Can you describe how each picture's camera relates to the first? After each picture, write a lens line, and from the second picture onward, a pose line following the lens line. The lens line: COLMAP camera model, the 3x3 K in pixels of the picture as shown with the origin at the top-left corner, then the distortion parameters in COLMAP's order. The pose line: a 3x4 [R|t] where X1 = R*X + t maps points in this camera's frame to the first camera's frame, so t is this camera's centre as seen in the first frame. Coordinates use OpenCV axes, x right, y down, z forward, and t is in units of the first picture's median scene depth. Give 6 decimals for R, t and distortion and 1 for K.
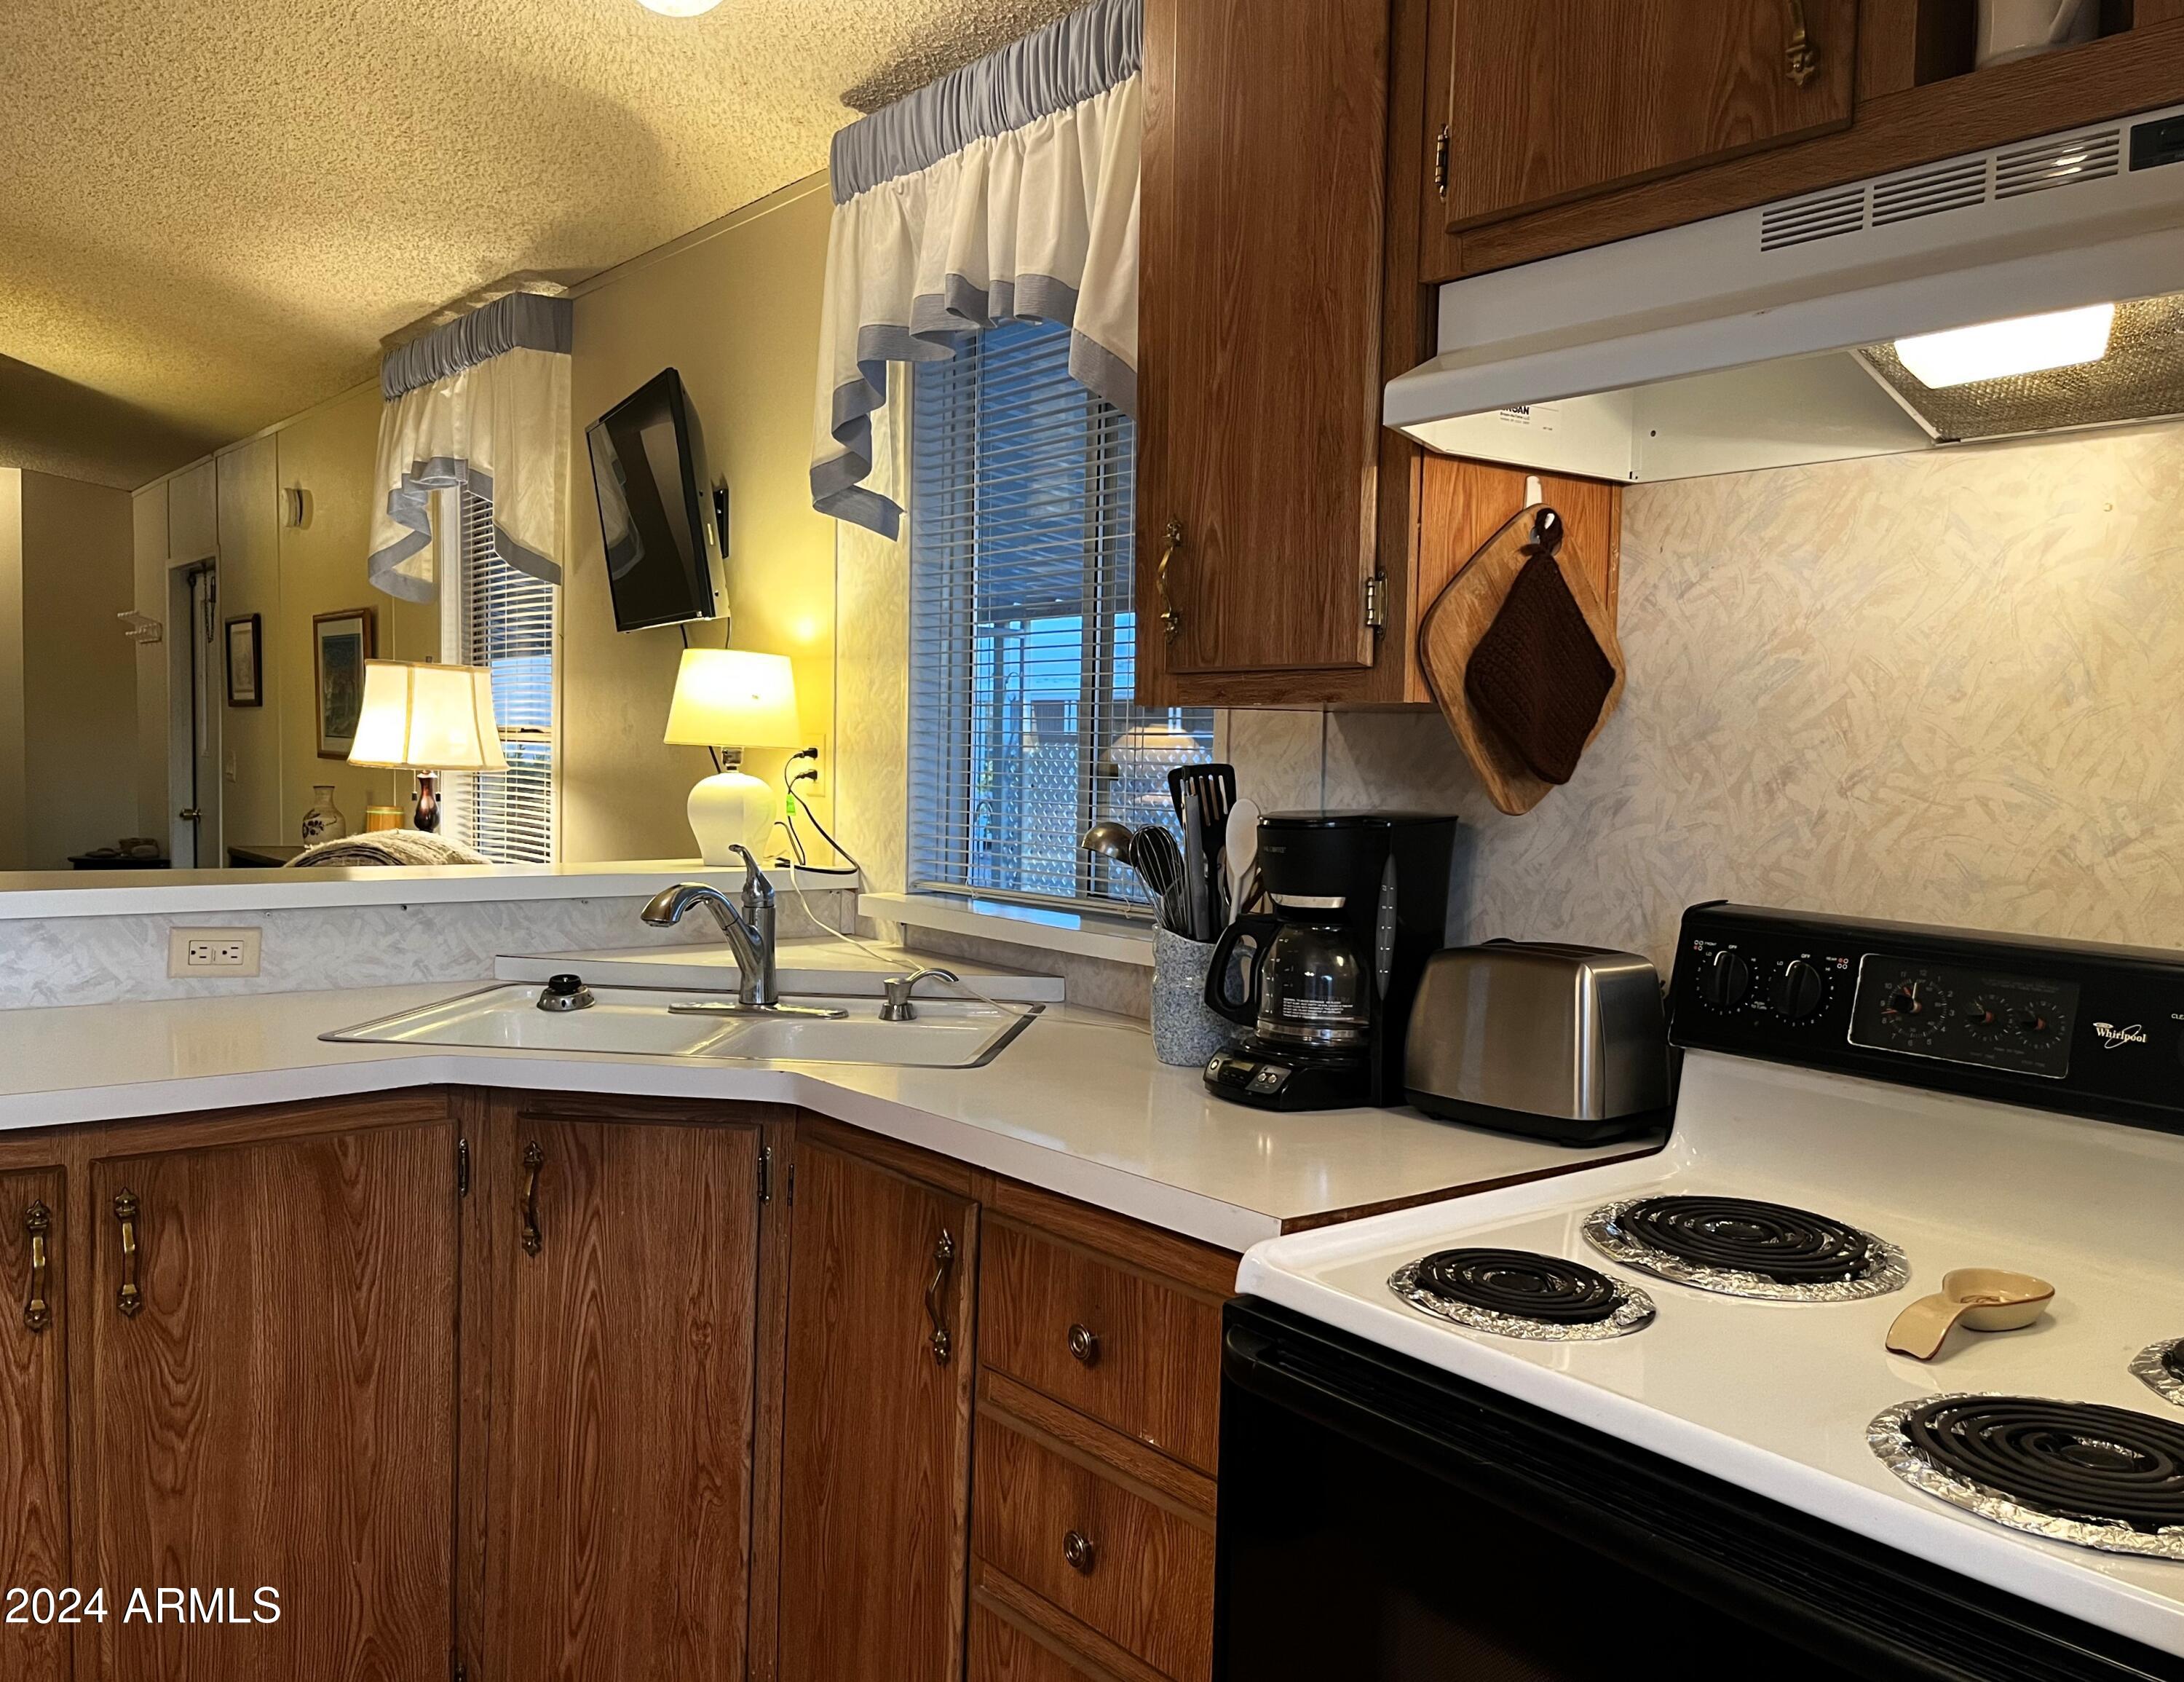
lens RADIAL K [[1773.1, 0, 1092.0], [0, 1773.1, 841.0], [0, 0, 1]] dist [0.012121, 0.001126]
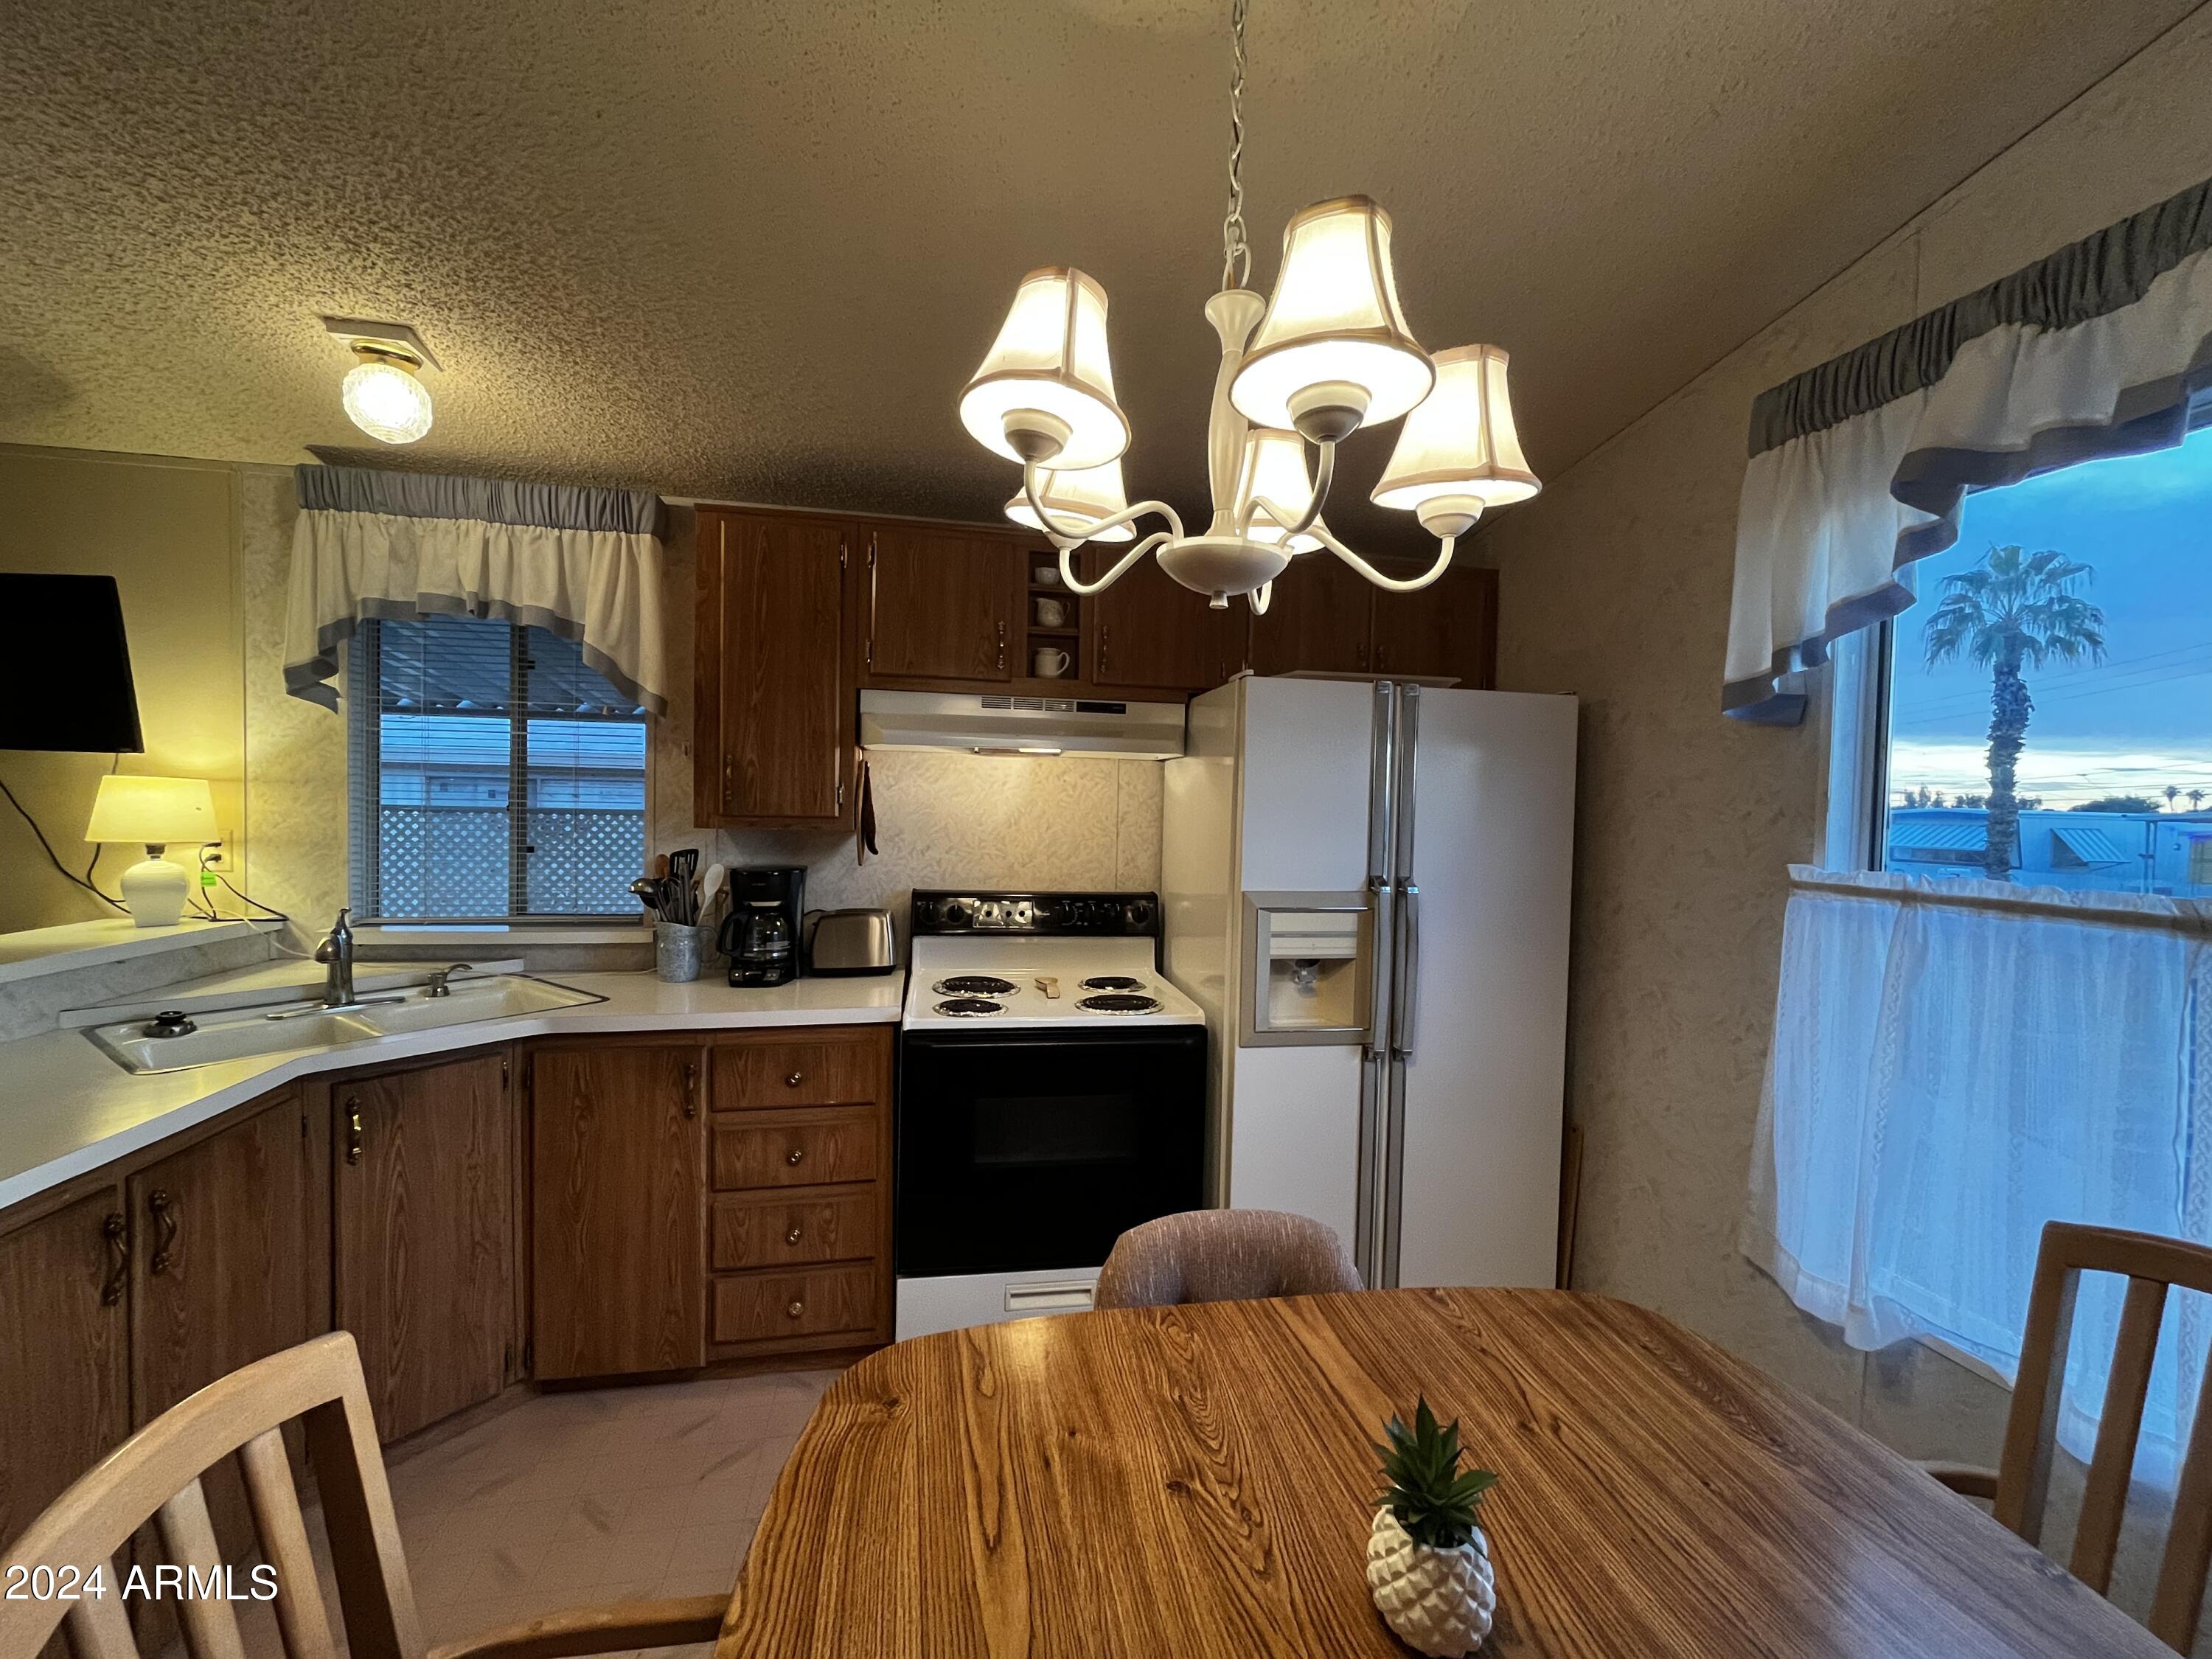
lens RADIAL K [[894.9, 0, 1106.0], [0, 894.9, 829.5], [0, 0, 1]] dist [-0.001215, 0.000086]
pose [[0.461278, -0.035596, 0.886541, -0.773584], [0.036703, 0.999105, 0.021018, -0.079933], [-0.886496, 0.022843, 0.462172, -0.028995]]
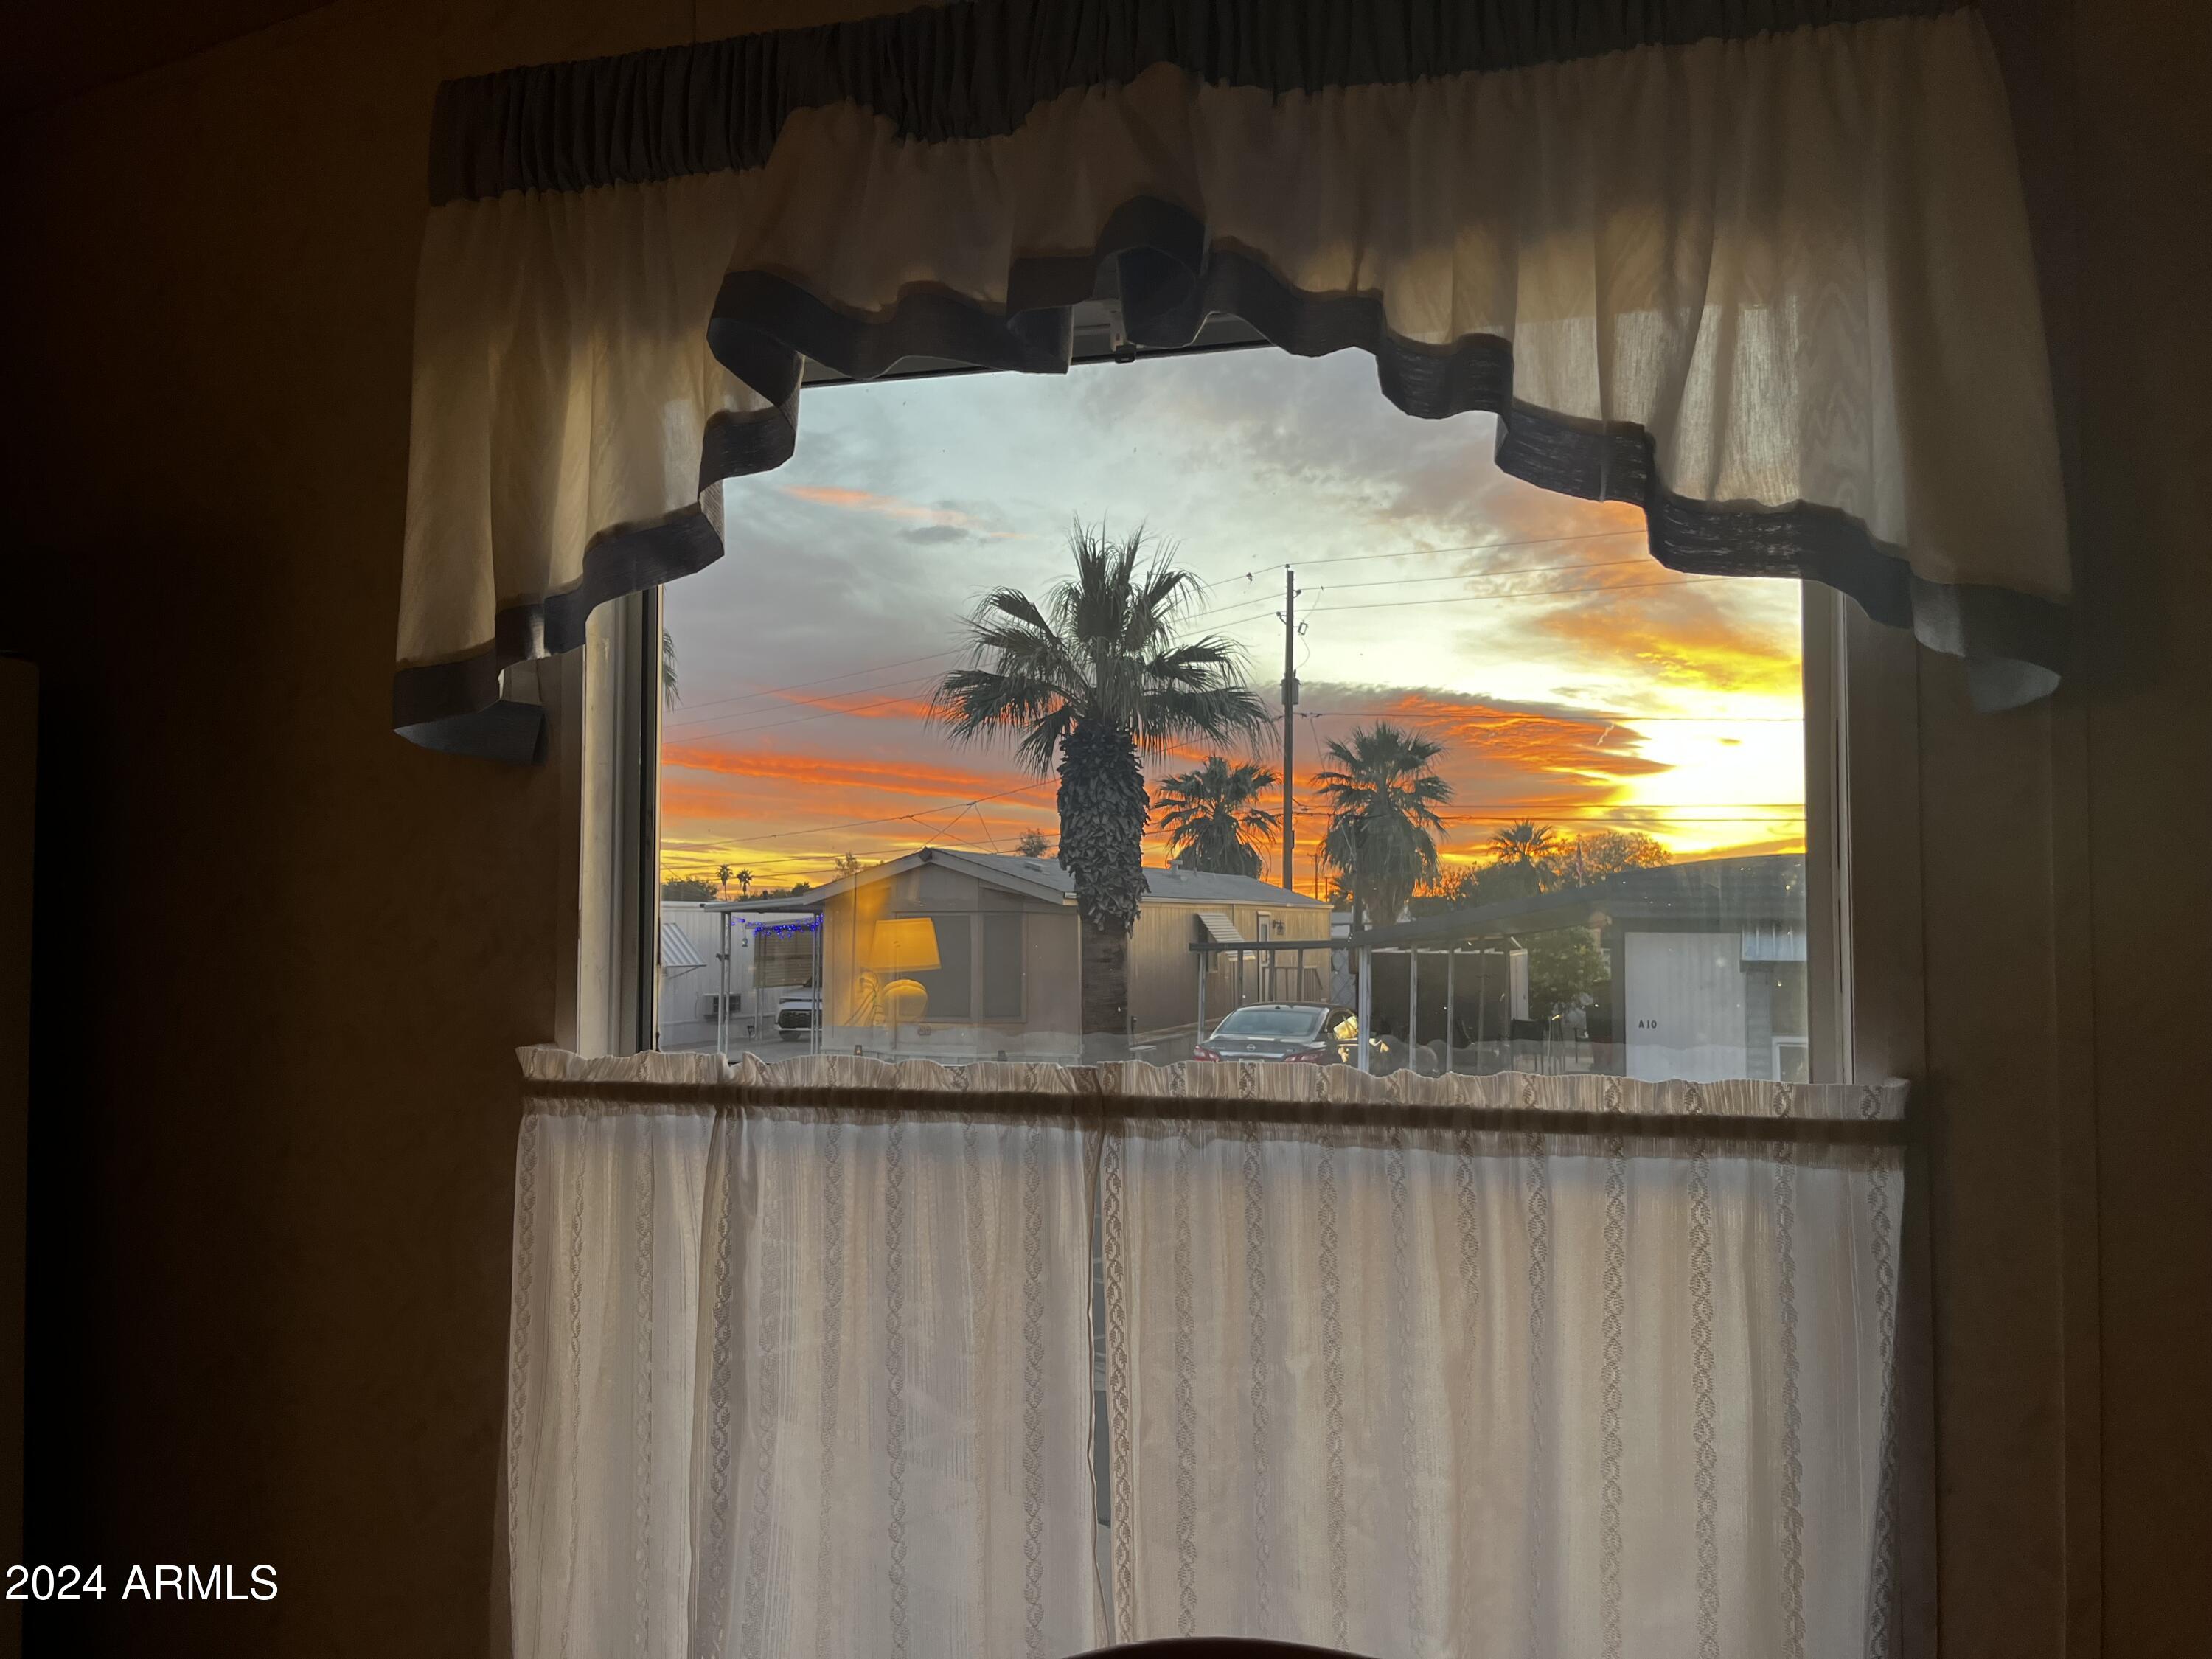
lens RADIAL K [[1668.0, 0, 1106.0], [0, 1668.0, 829.5], [0, 0, 1]] dist [0.011183, 0.004269]
pose [[-0.579755, 0.023650, 0.814448, -0.503182], [0.036841, 0.999317, -0.002793, -0.095518], [-0.813958, 0.028386, -0.580230, 0.016430]]
